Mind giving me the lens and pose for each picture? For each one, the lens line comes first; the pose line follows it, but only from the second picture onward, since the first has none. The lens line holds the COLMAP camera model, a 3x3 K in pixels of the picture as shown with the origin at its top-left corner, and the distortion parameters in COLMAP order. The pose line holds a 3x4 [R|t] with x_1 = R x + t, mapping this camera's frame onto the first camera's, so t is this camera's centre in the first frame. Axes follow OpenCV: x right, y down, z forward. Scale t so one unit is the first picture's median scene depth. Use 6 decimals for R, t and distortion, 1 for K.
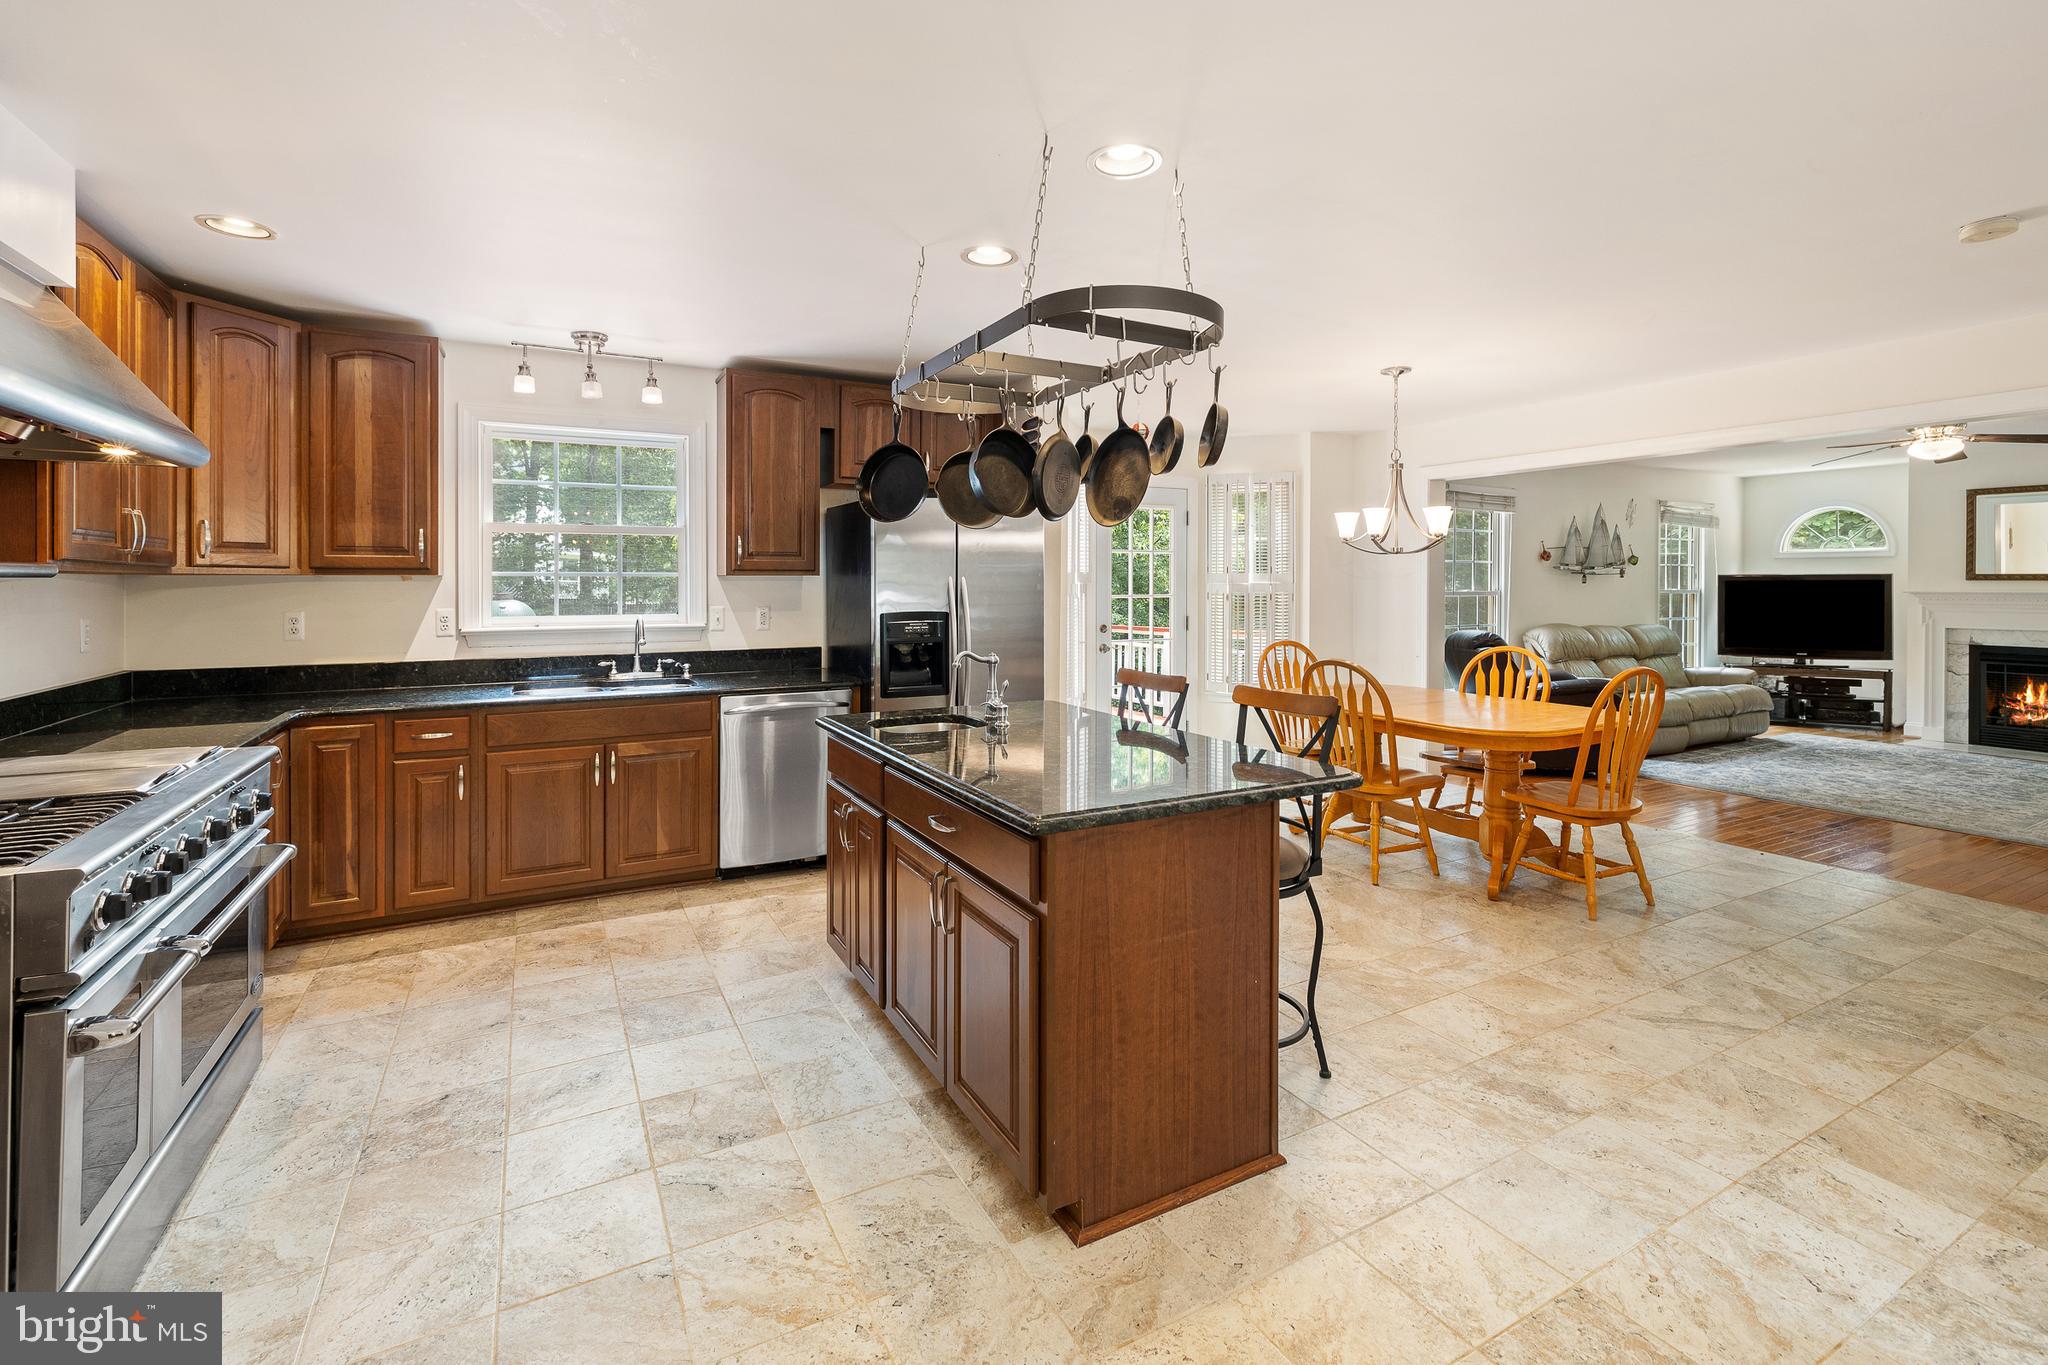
lens RADIAL K [[883.7, 0, 1013.7], [0, 883.7, 584.2], [0, 0, 1]] dist [-0.001289, -0.000326]
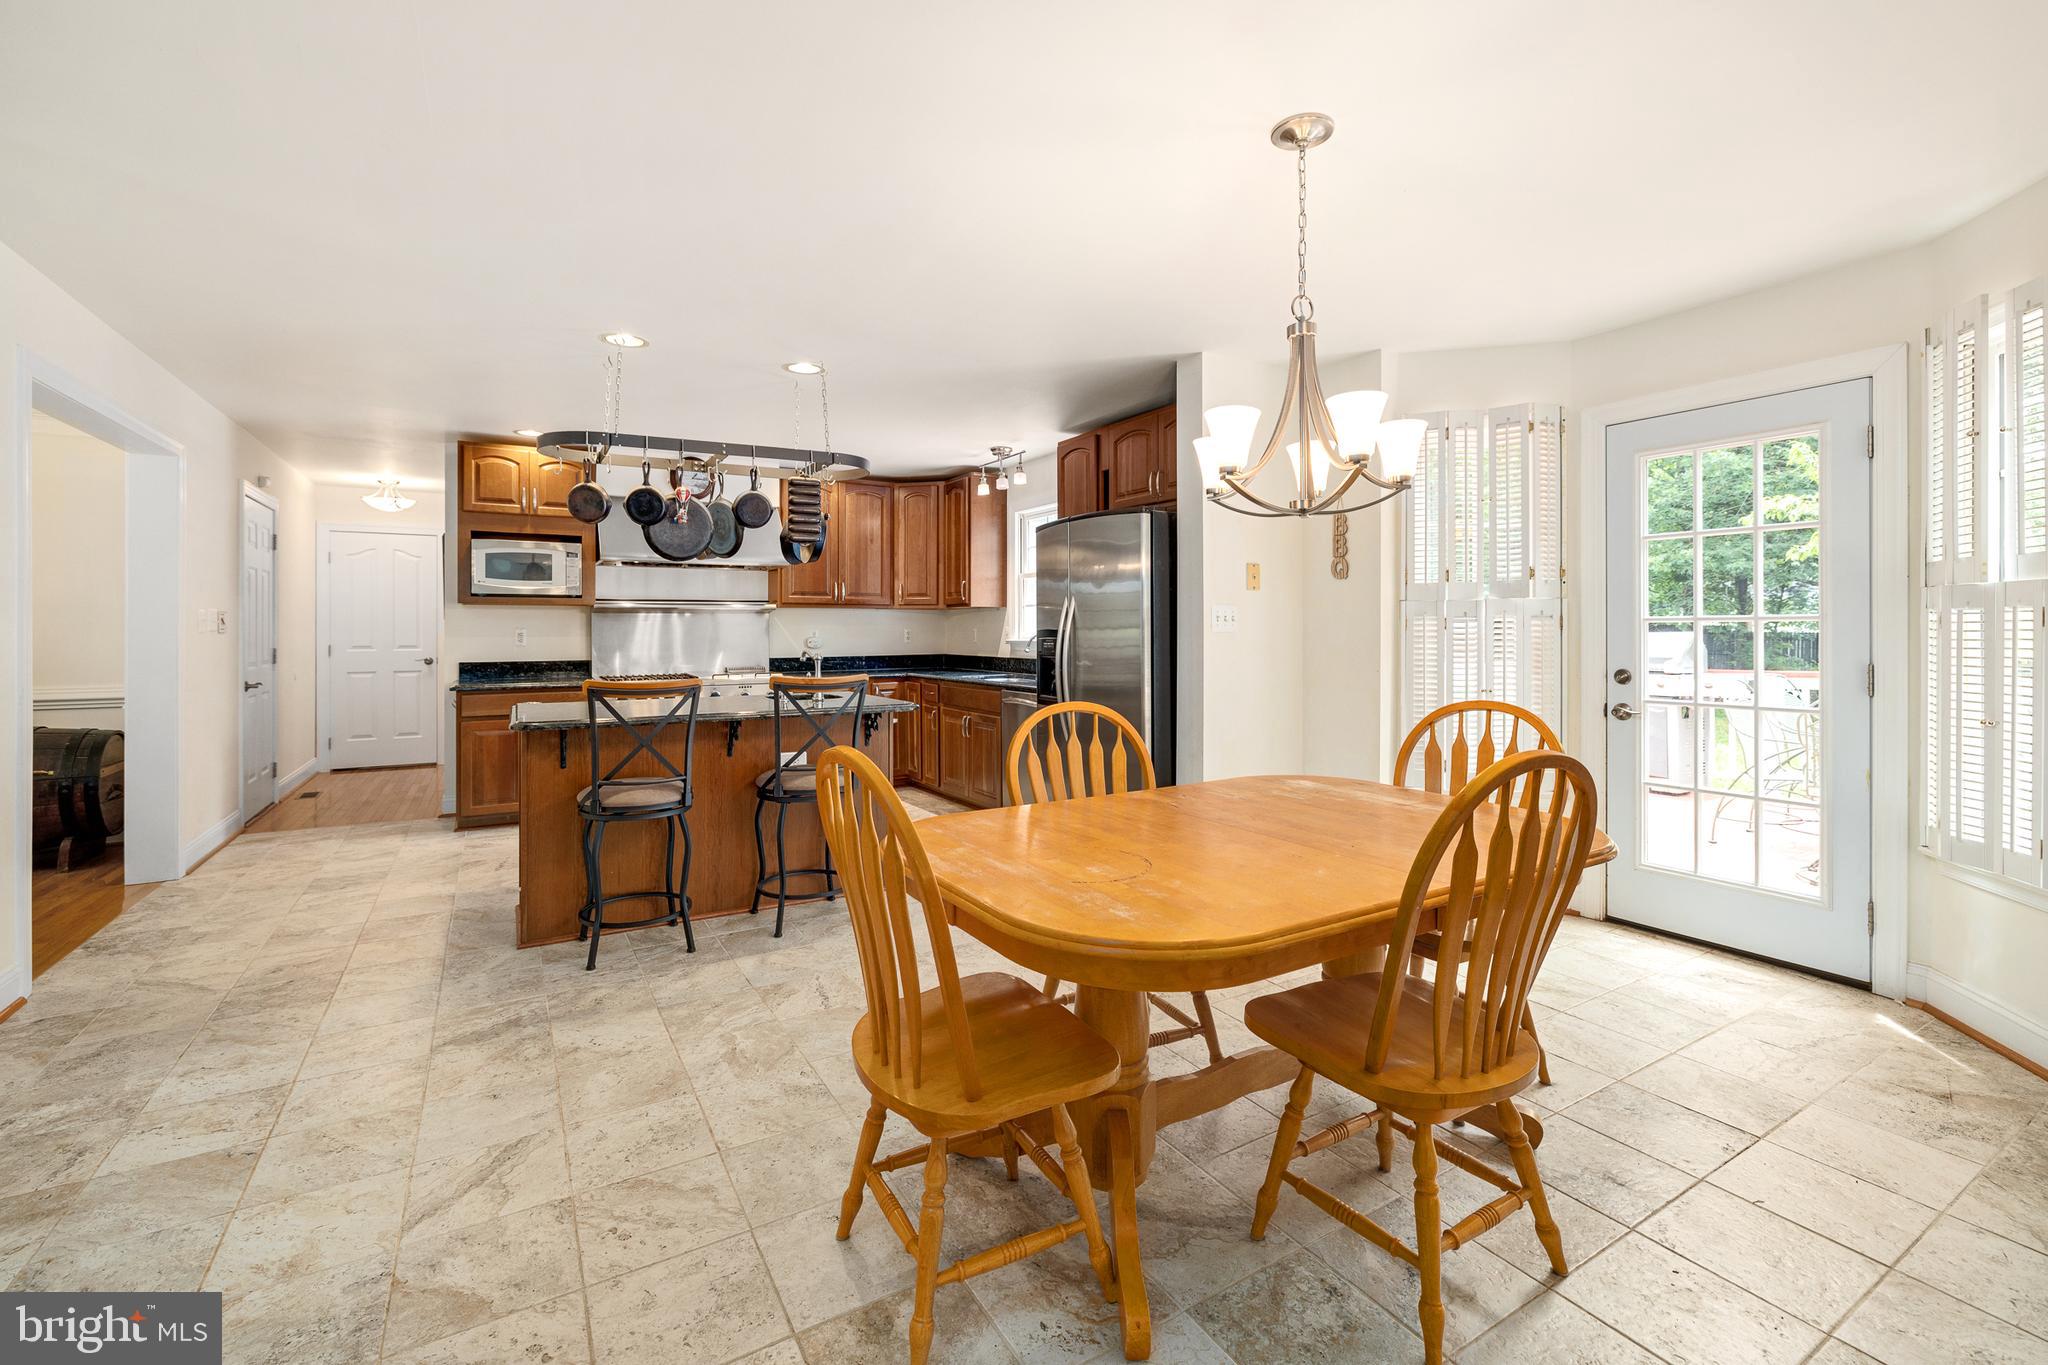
lens RADIAL K [[883.7, 0, 1048.9], [0, 883.7, 623.0], [0, 0, 1]] dist [-0.001289, -0.000326]
pose [[0.069879, -0.007249, -0.997529, 0.950526], [-0.000478, 0.999973, -0.007301, 0.029767], [0.997555, 0.000987, 0.069874, 0.881816]]
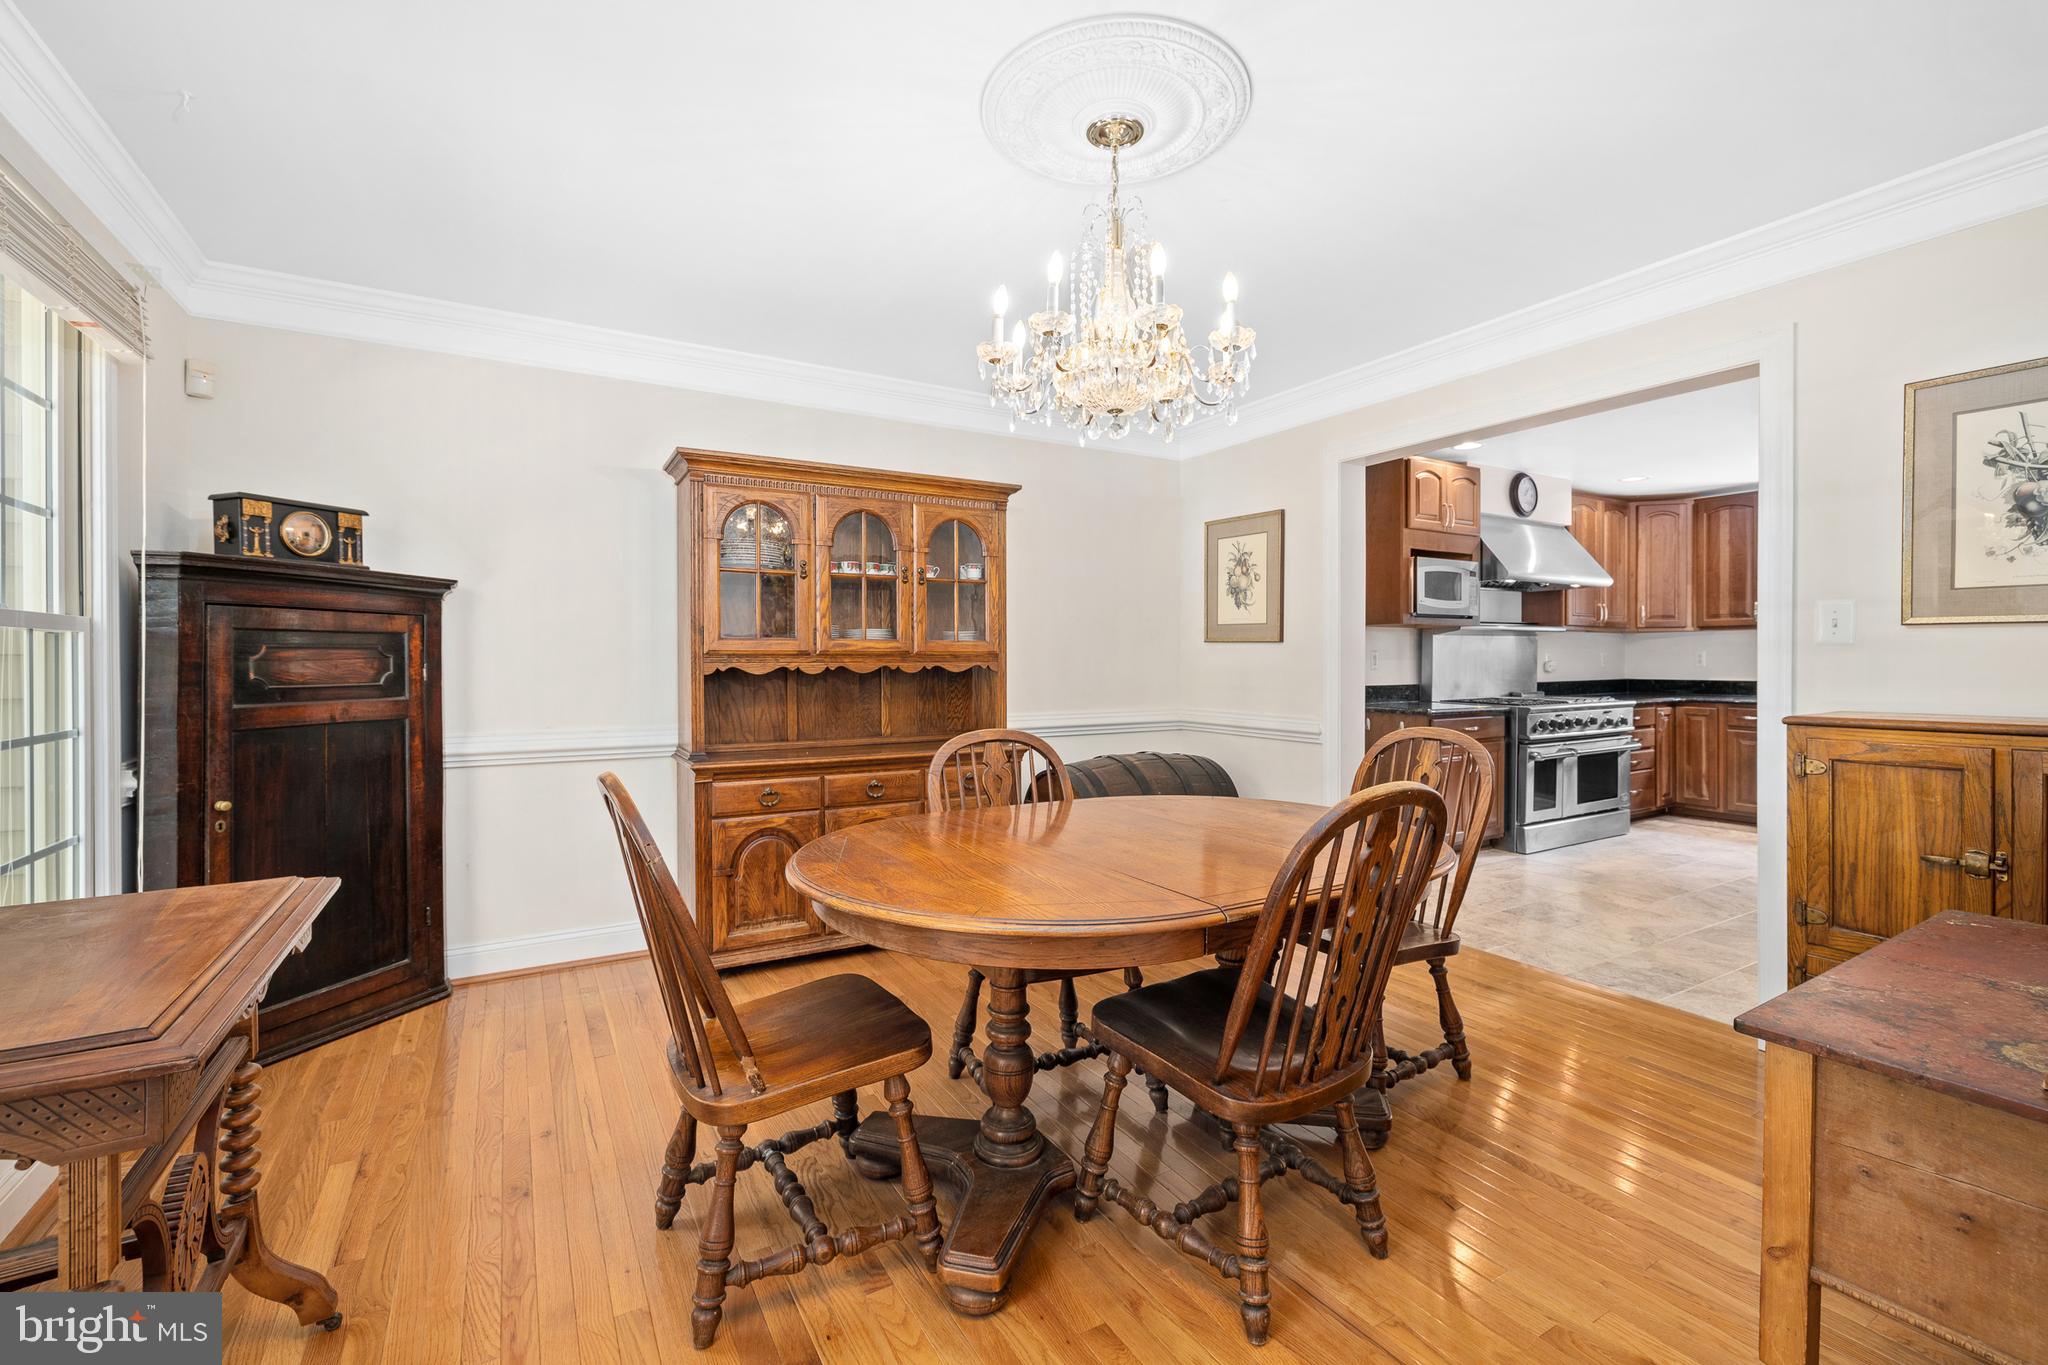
lens RADIAL K [[883.7, 0, 1026.8], [0, 883.7, 673.3], [0, 0, 1]] dist [-0.001289, -0.000326]
pose [[0.040265, 0.006031, -0.999171, 0.841461], [0.002412, 0.999978, 0.006134, 0.053269], [0.999186, -0.002657, 0.040250, -0.416984]]
